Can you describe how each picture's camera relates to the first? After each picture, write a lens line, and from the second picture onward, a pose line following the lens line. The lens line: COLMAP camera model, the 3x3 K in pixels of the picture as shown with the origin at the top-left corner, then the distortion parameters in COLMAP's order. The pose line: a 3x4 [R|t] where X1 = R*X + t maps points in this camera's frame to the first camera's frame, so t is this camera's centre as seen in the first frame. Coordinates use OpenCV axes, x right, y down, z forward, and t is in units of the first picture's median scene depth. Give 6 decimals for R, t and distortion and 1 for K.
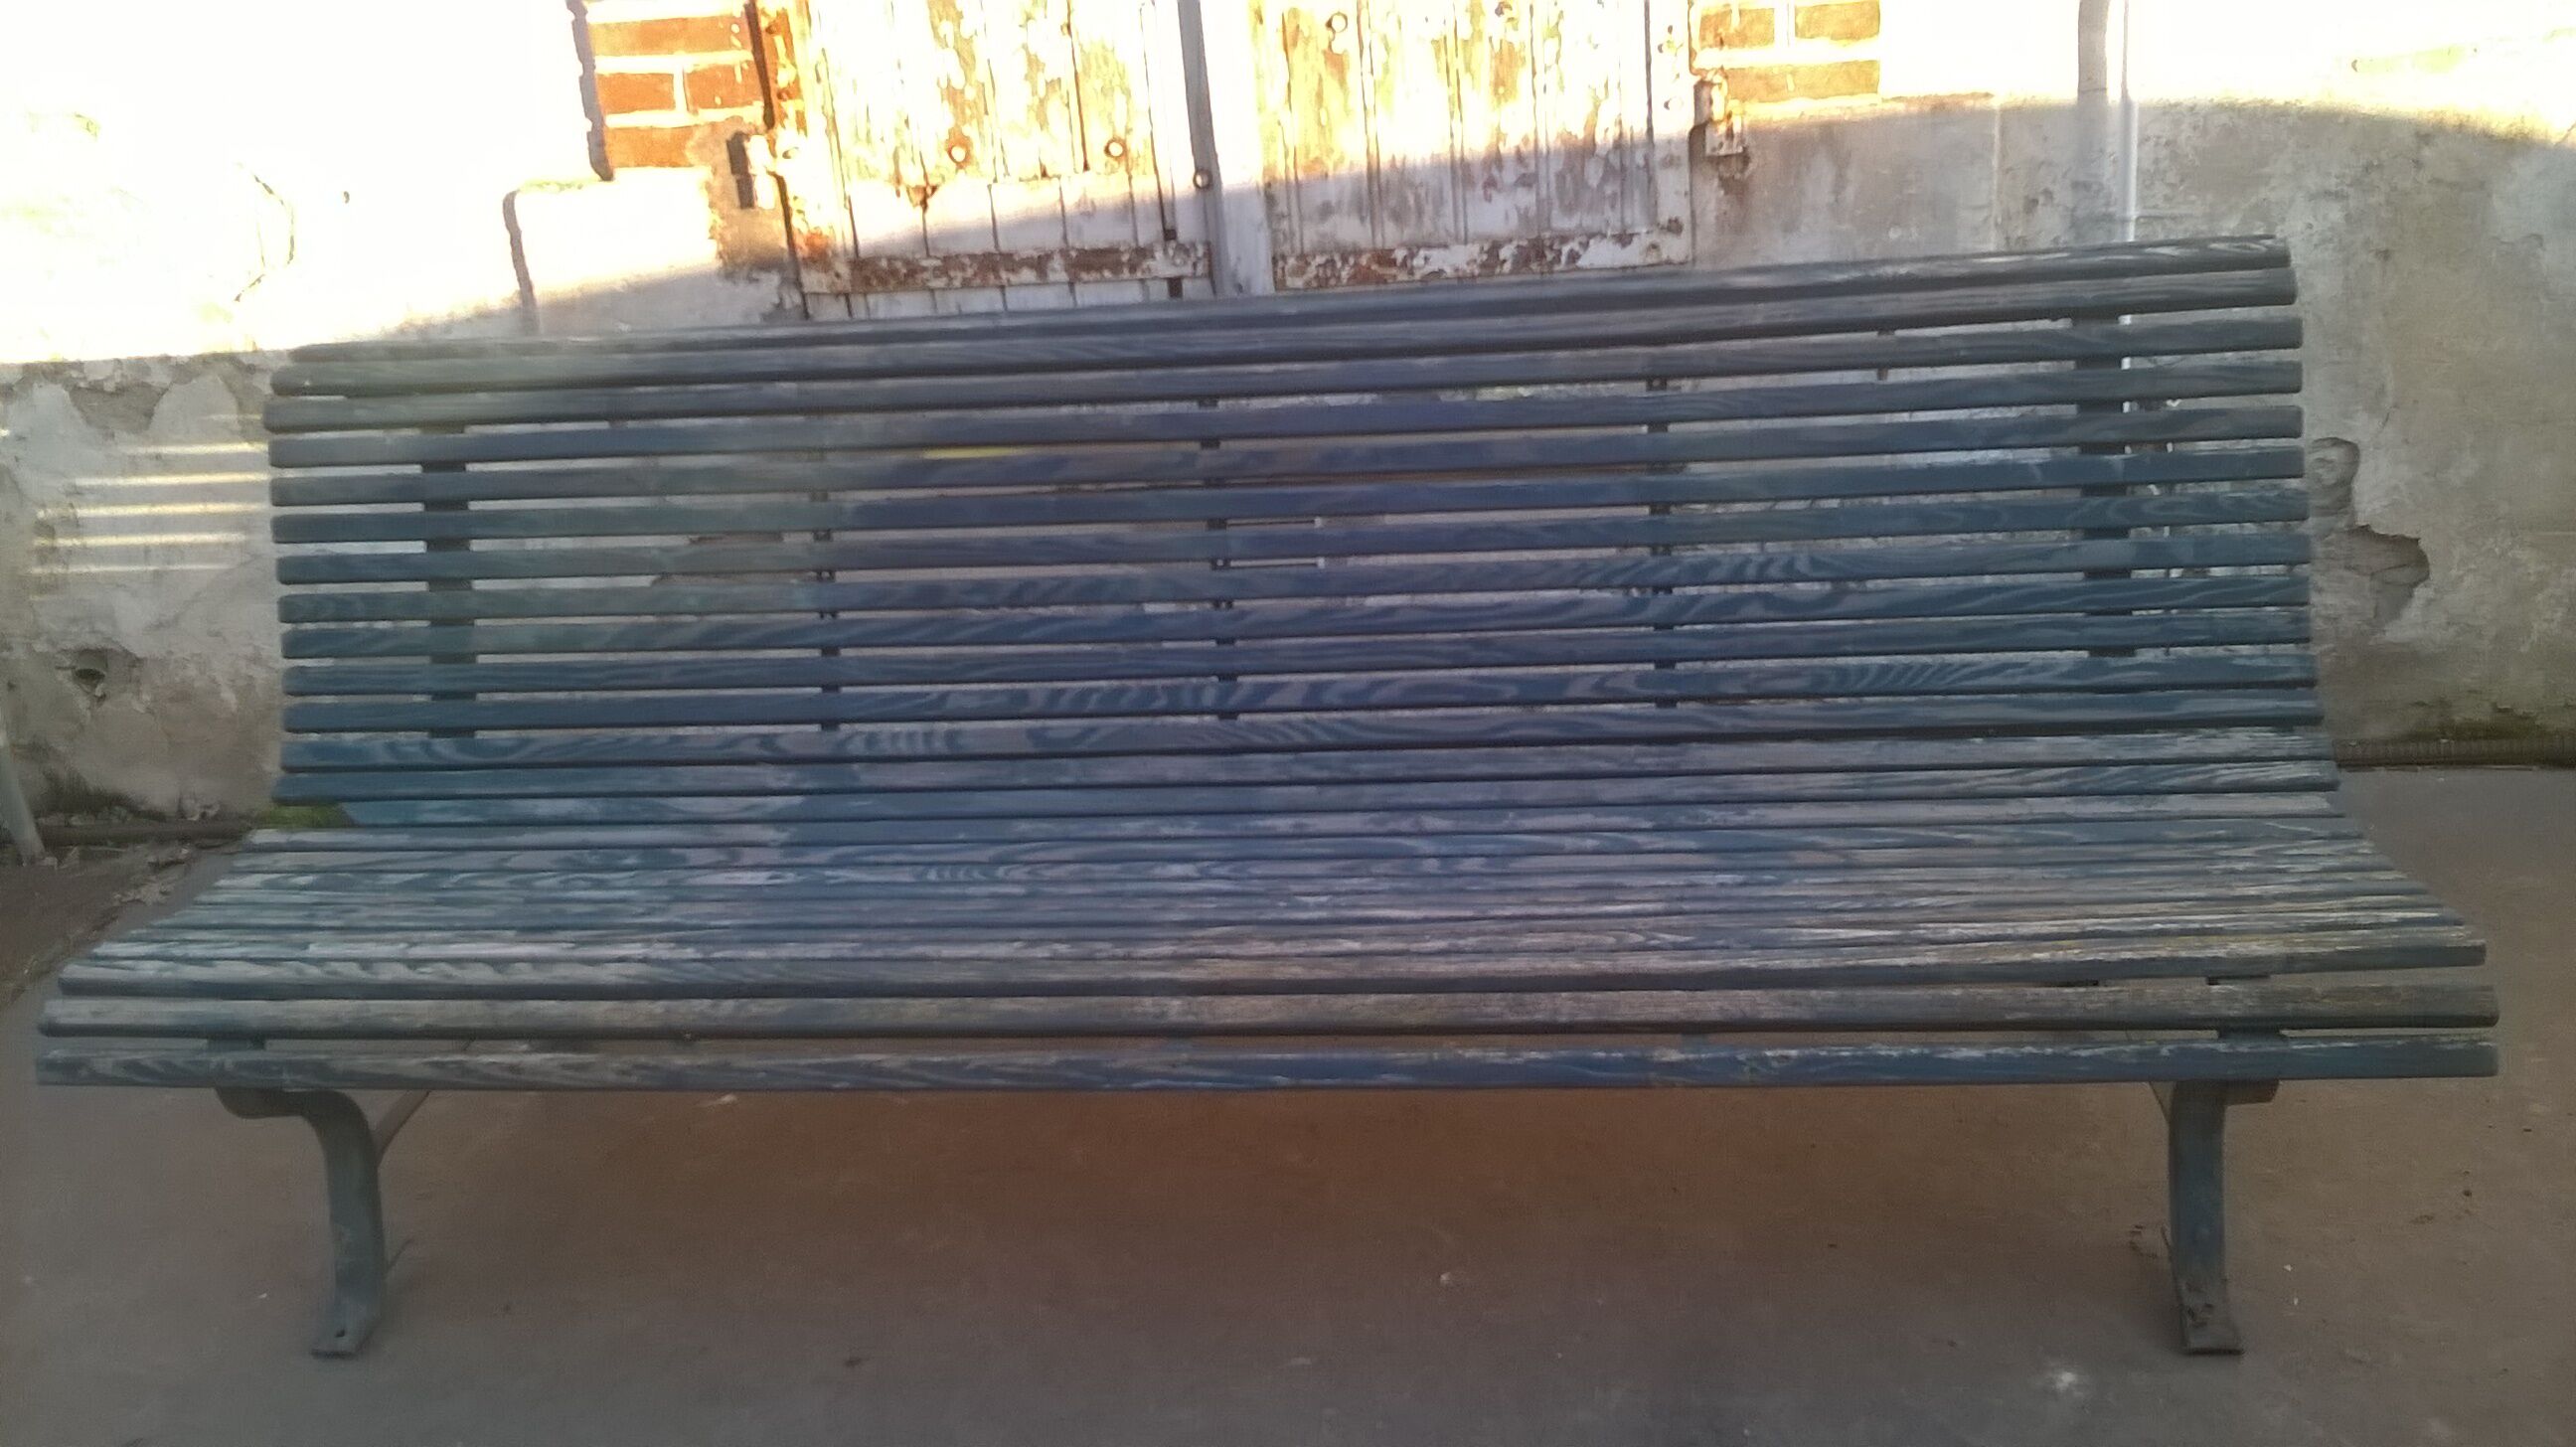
lens RADIAL K [[2239.7, 0, 1305.6], [0, 2239.7, 716.3], [0, 0, 1]] dist [0.054394, -0.191174]
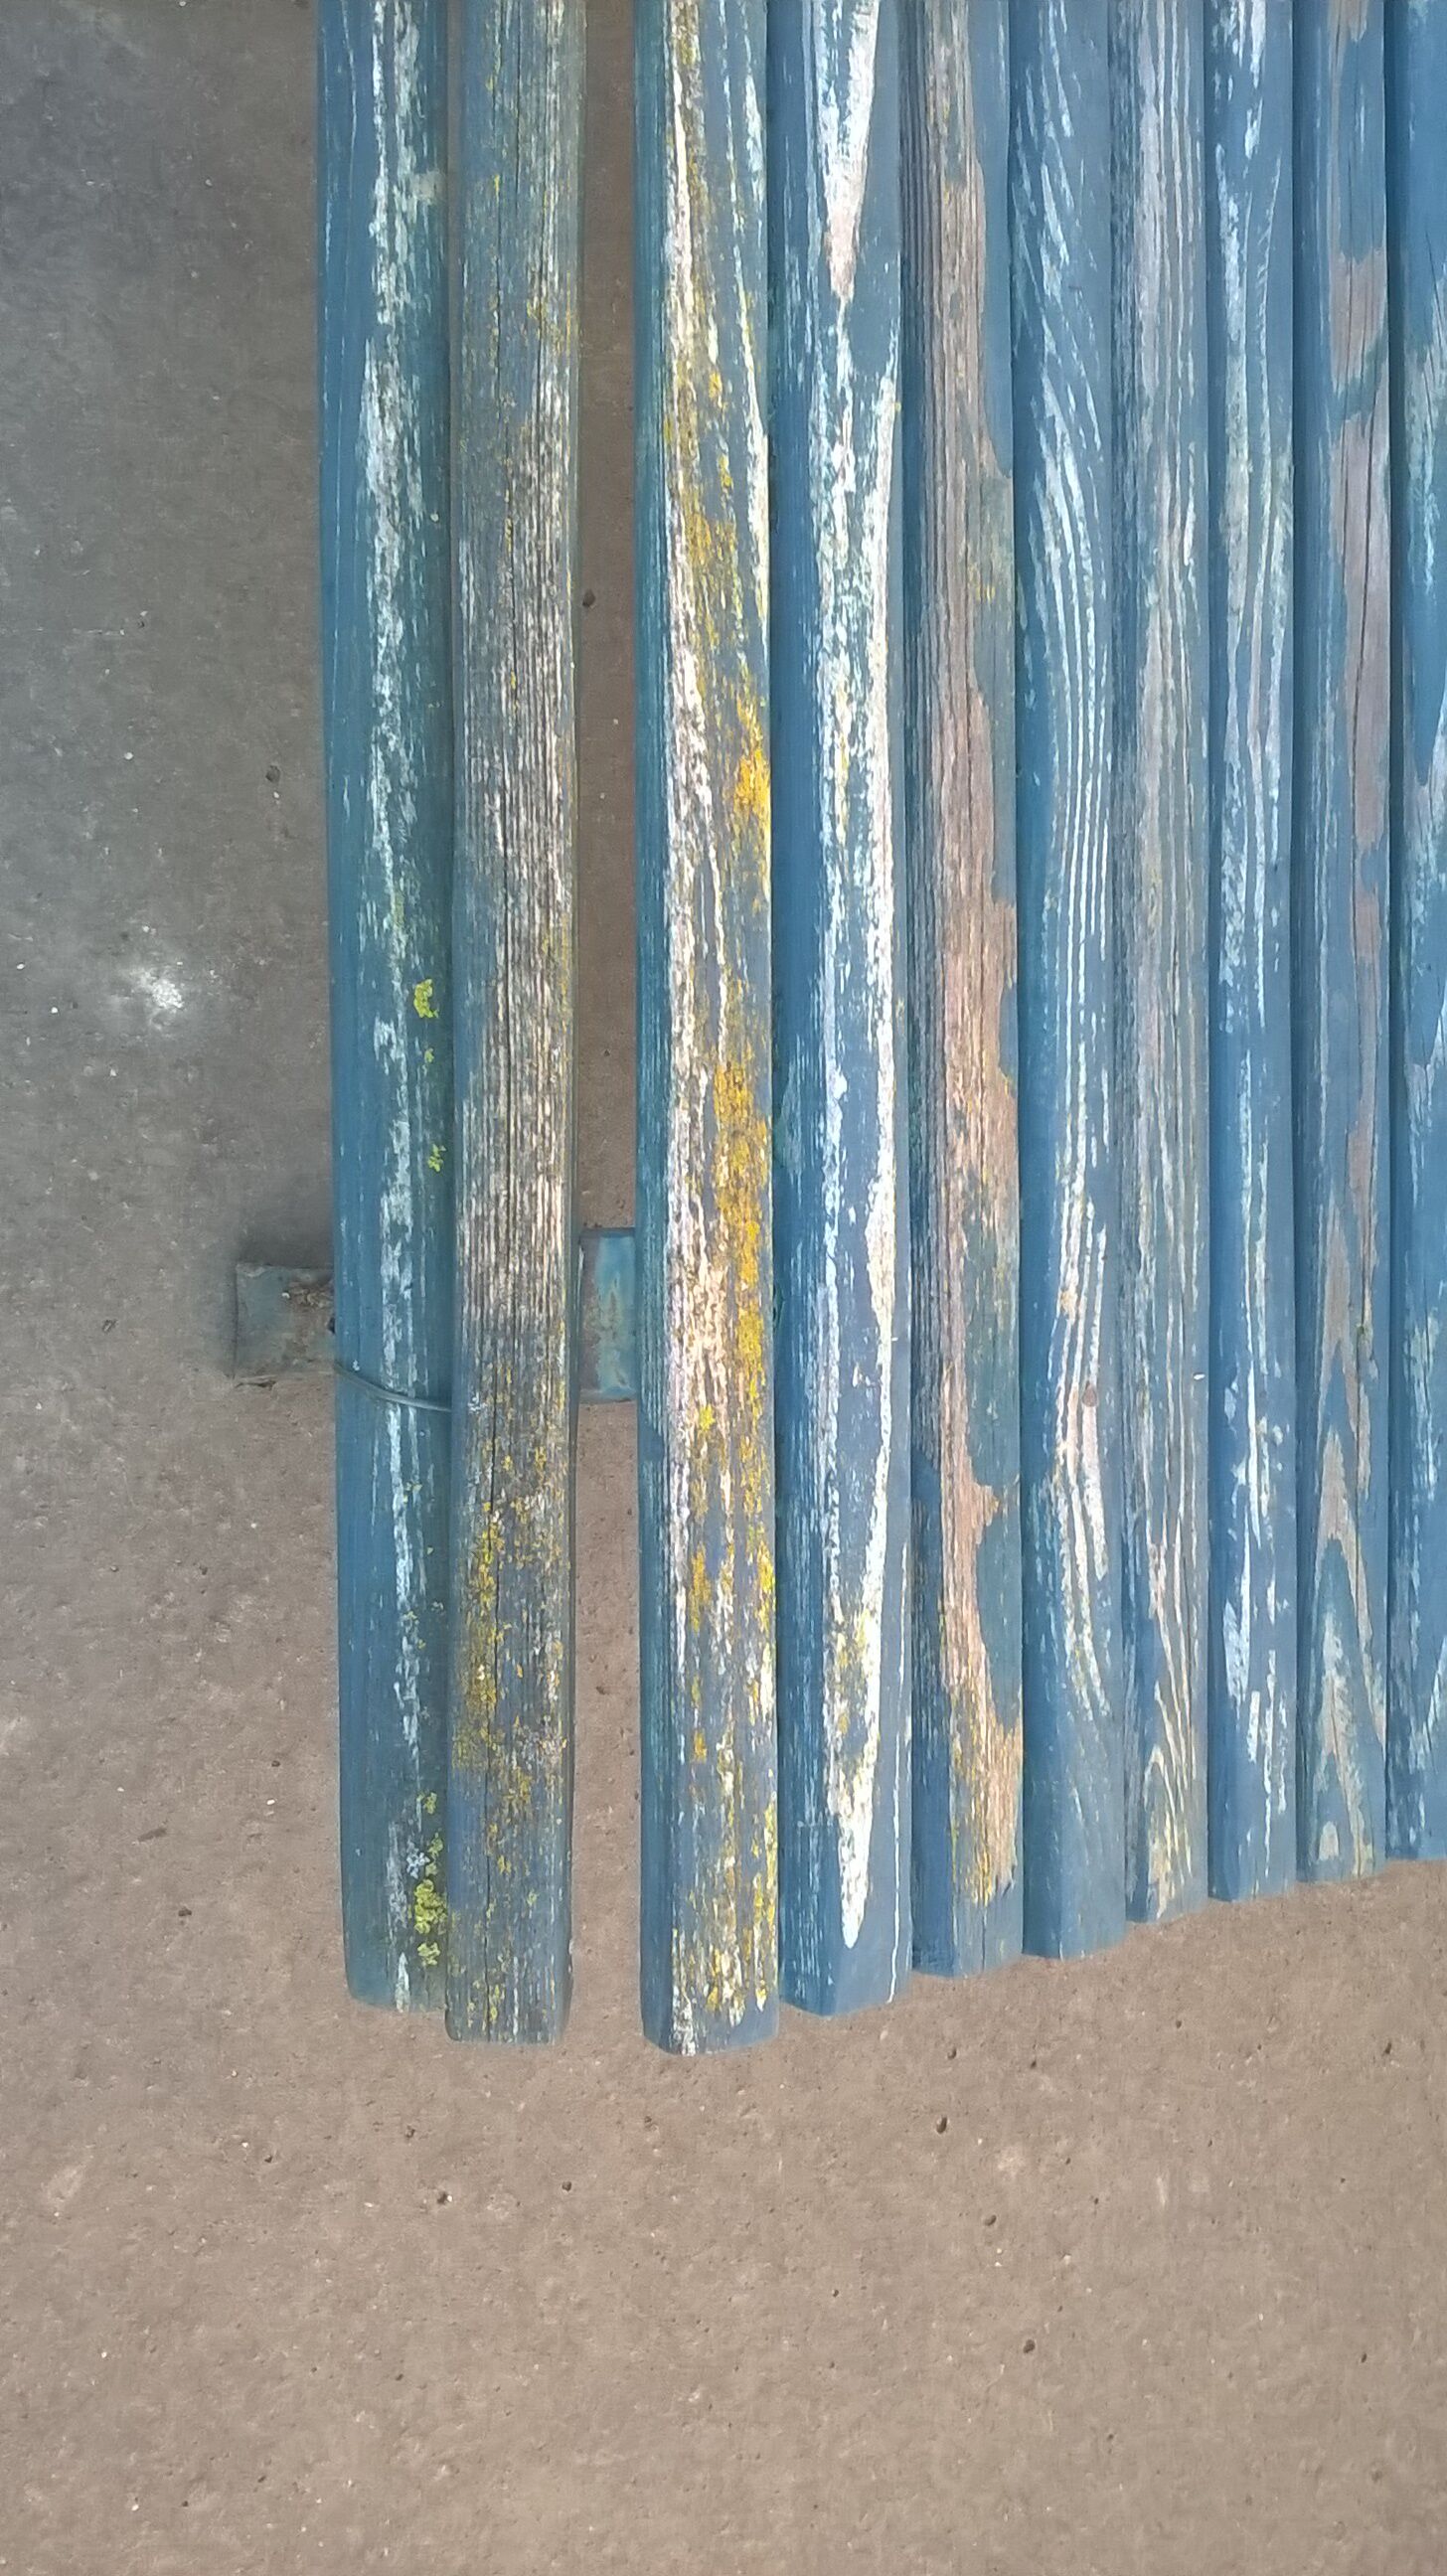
lens RADIAL K [[2264.7, 0, 738.0], [0, 2264.7, 1297.2], [0, 0, 1]] dist [0.054922, -0.205285]
pose [[0.062586, 0.990185, 0.124969, 0.244072], [-0.777245, -0.030191, 0.628474, -0.063570], [0.626078, -0.136465, 0.767726, 0.494052]]
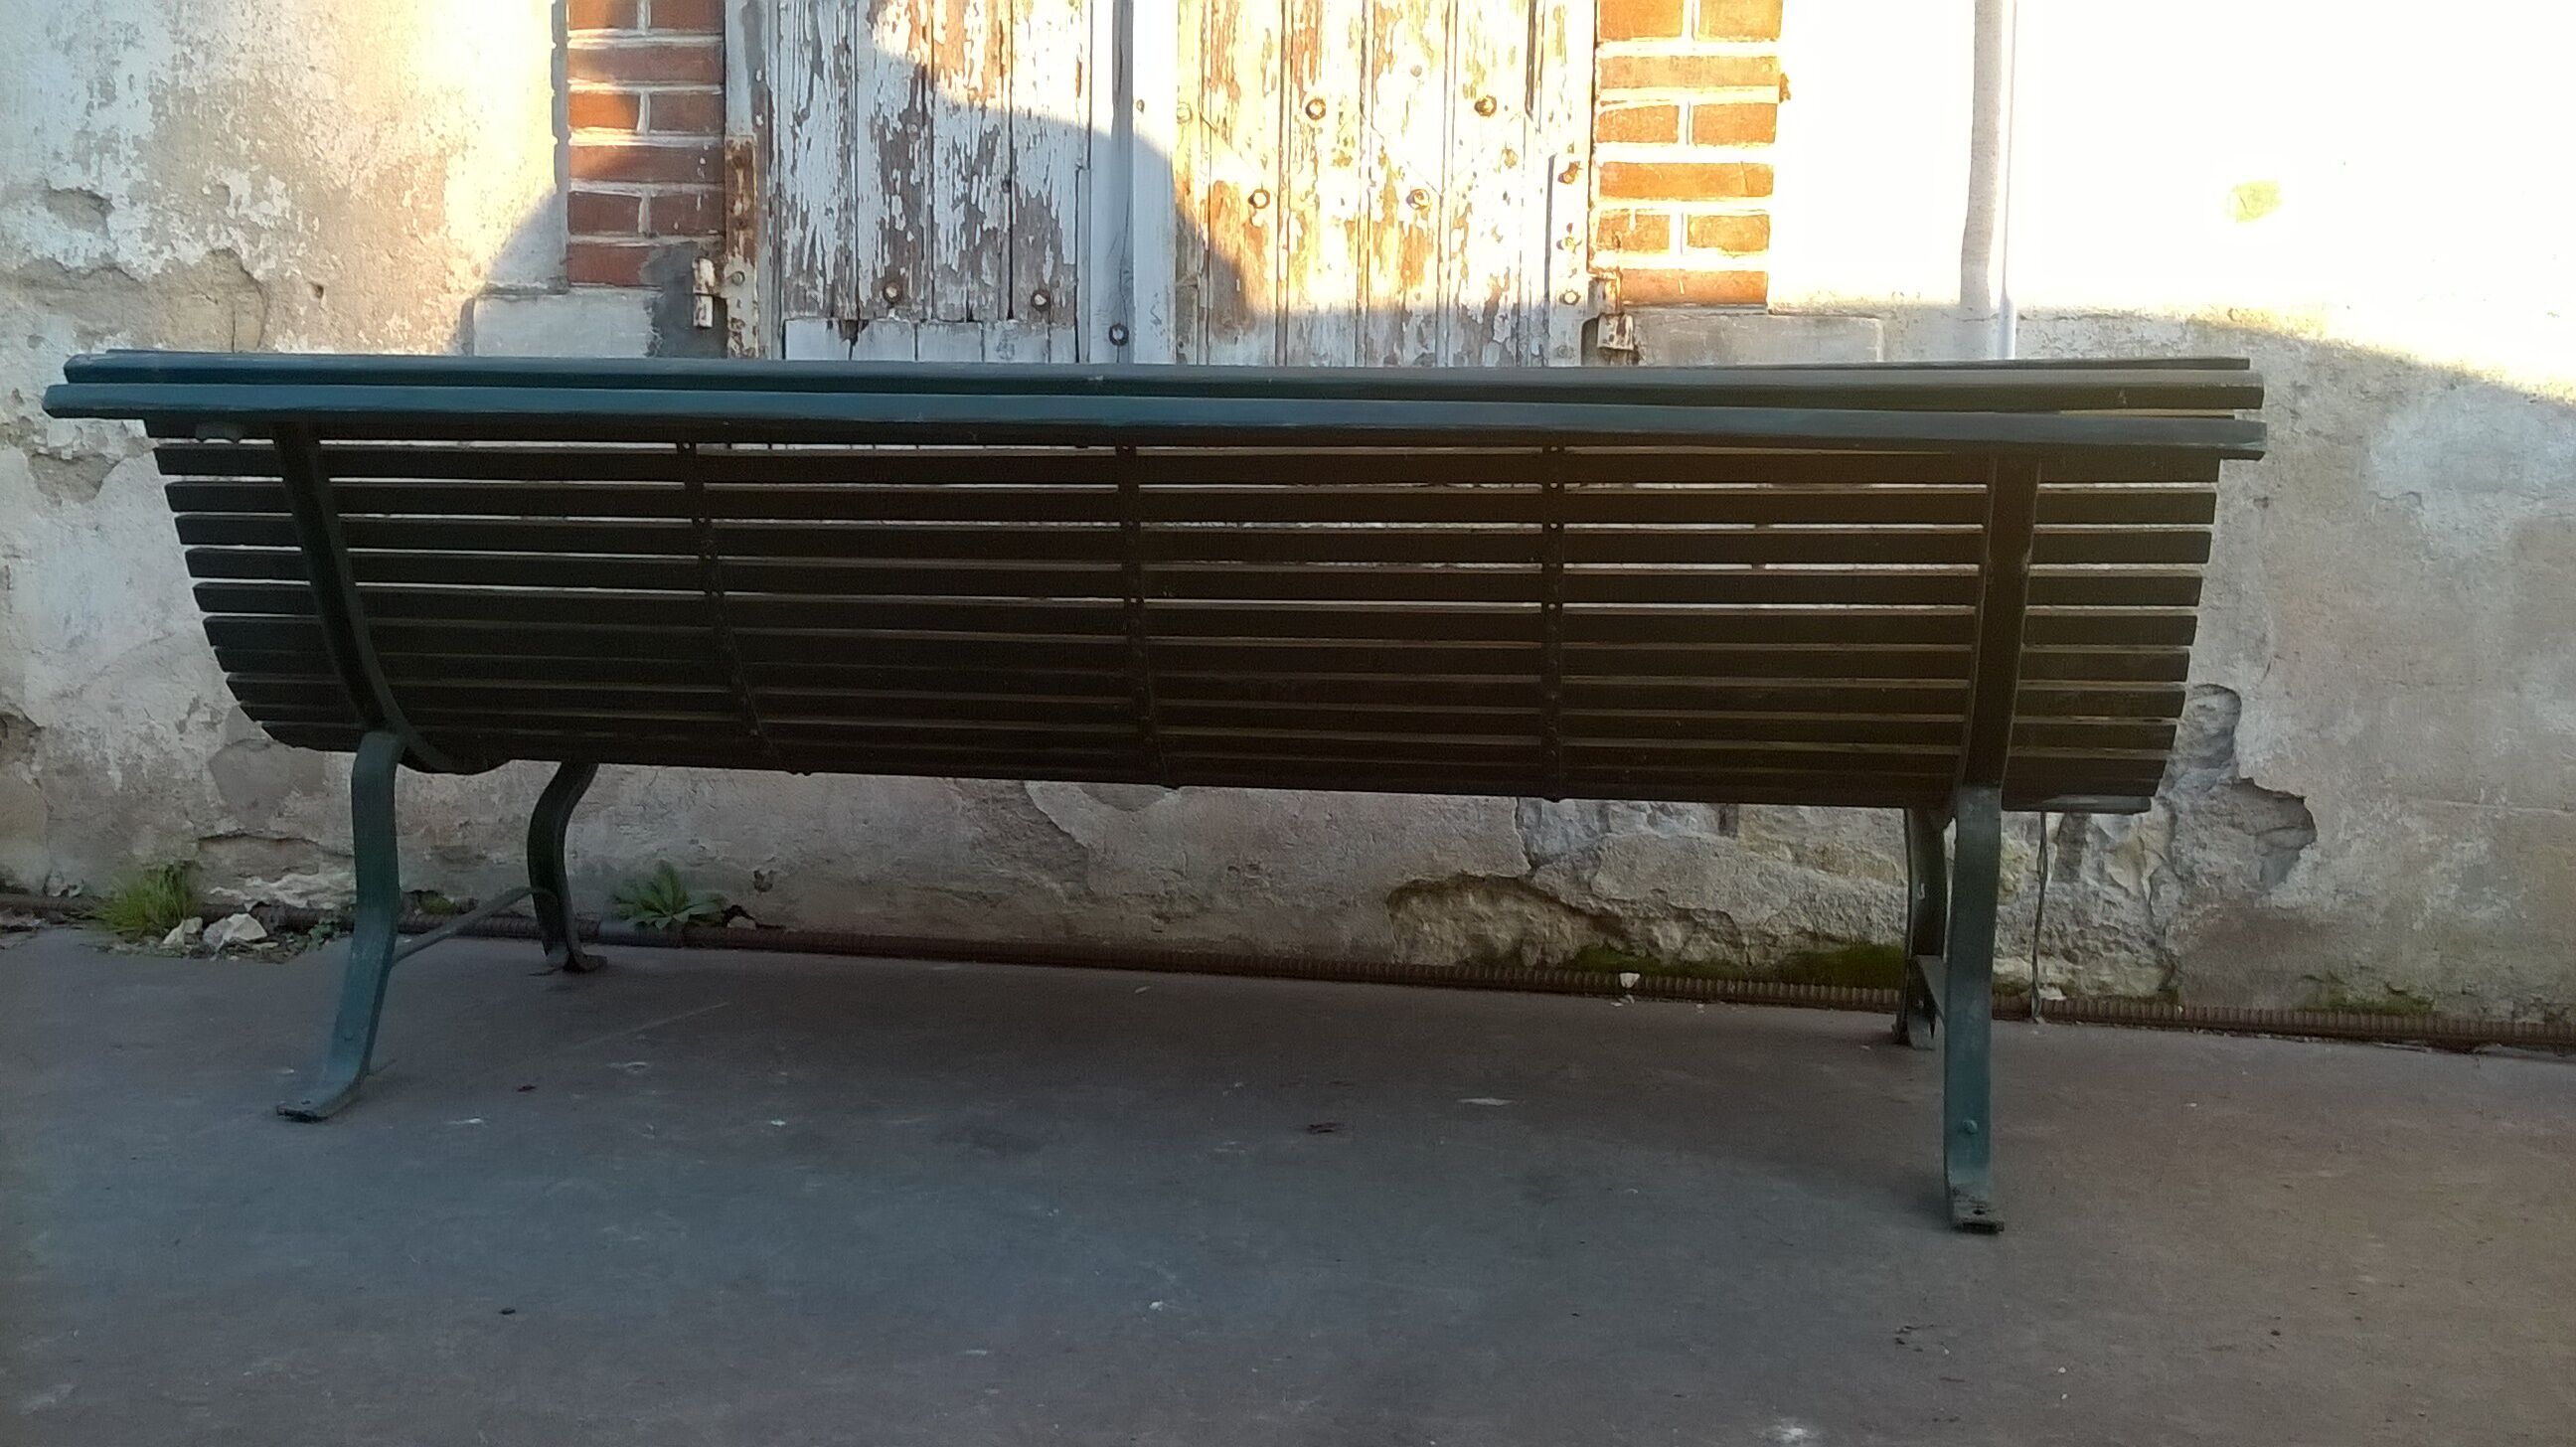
lens RADIAL K [[2264.7, 0, 1302.7], [0, 2264.7, 712.7], [0, 0, 1]] dist [0.054922, -0.205285]
pose [[0.993688, 0.103854, -0.042414, 0.104571], [-0.111115, 0.963185, -0.244801, 0.182678], [0.015429, 0.247968, 0.968645, 0.026092]]
